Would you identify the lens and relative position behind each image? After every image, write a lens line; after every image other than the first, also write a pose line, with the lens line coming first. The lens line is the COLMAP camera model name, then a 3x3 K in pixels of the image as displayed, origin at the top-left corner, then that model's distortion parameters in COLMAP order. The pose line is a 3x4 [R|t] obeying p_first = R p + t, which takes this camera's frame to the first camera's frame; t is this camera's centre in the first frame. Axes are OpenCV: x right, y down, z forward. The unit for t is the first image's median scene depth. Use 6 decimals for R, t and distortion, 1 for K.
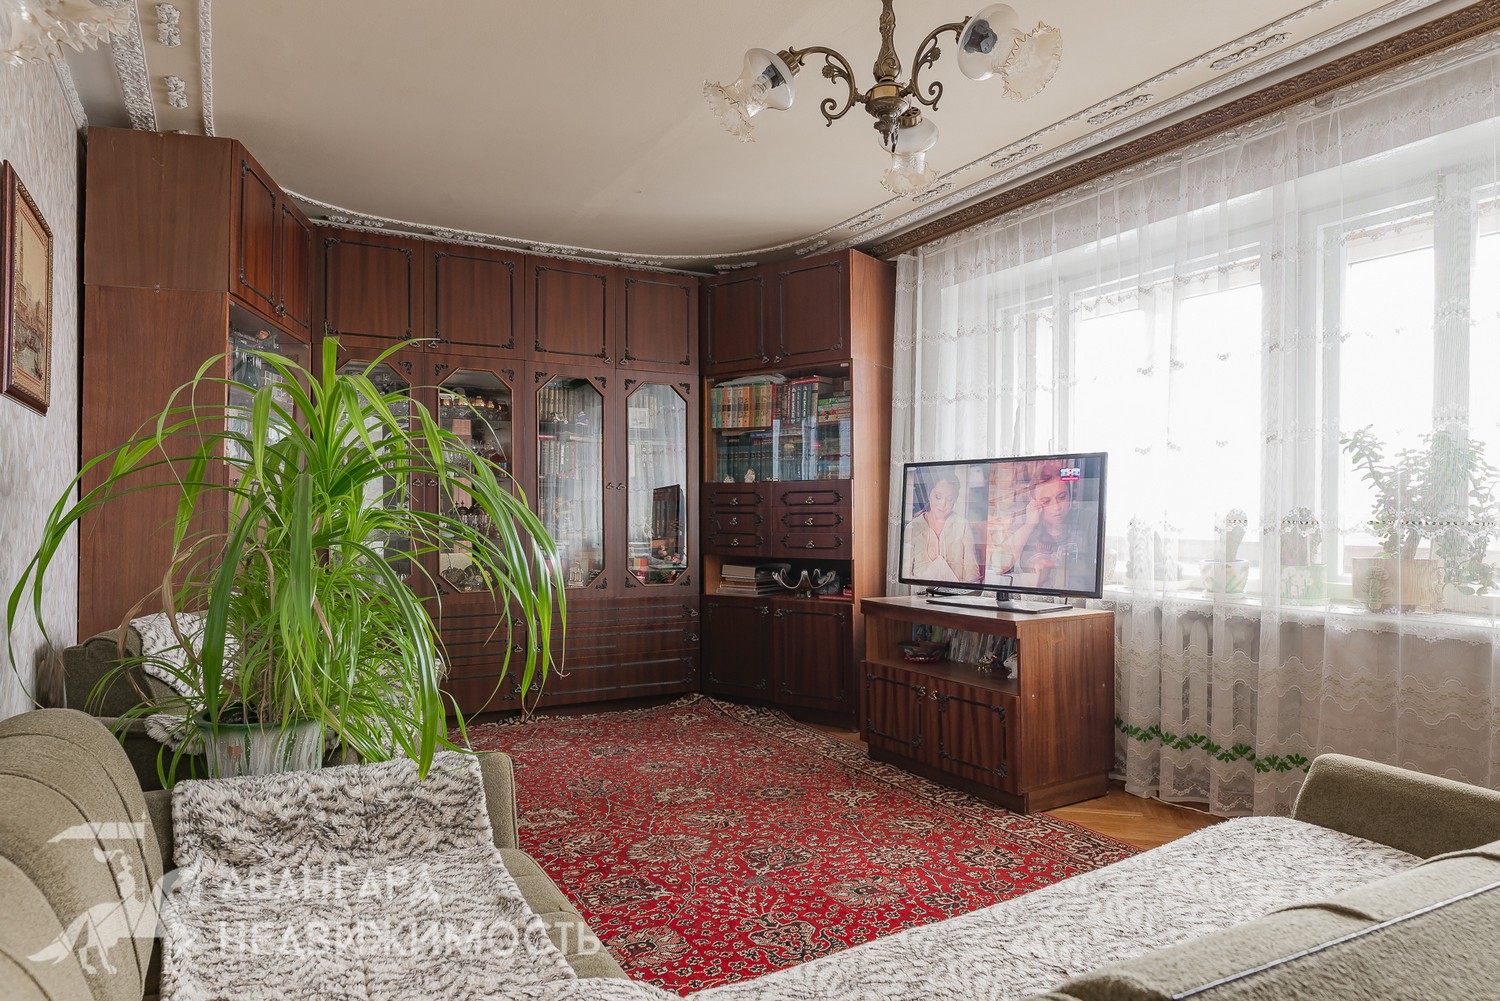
lens RADIAL K [[922.3, 0, 746.4], [0, 922.3, 497.7], [0, 0, 1]] dist [0.001231, -0.001596]
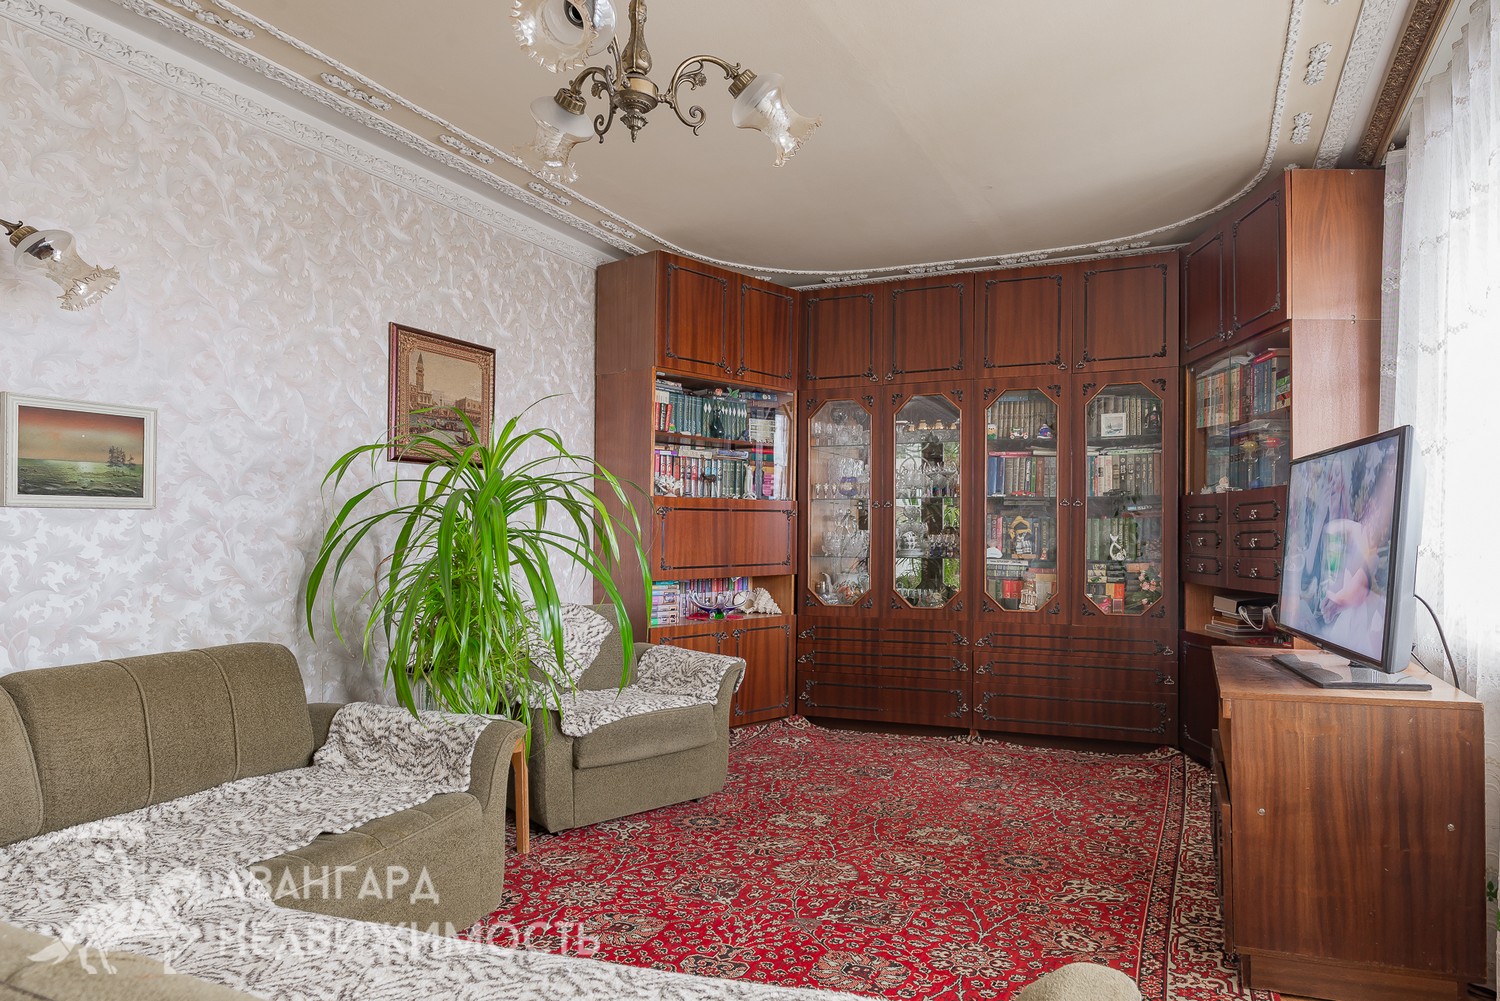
lens RADIAL K [[938.8, 0, 829.2], [0, 938.8, 511.5], [0, 0, 1]] dist [-0.000072, -0.000687]
pose [[0.624592, -0.019817, -0.780700, 0.634143], [0.013994, 0.999801, -0.014183, 0.008895], [0.780826, -0.002066, 0.624745, 0.343476]]
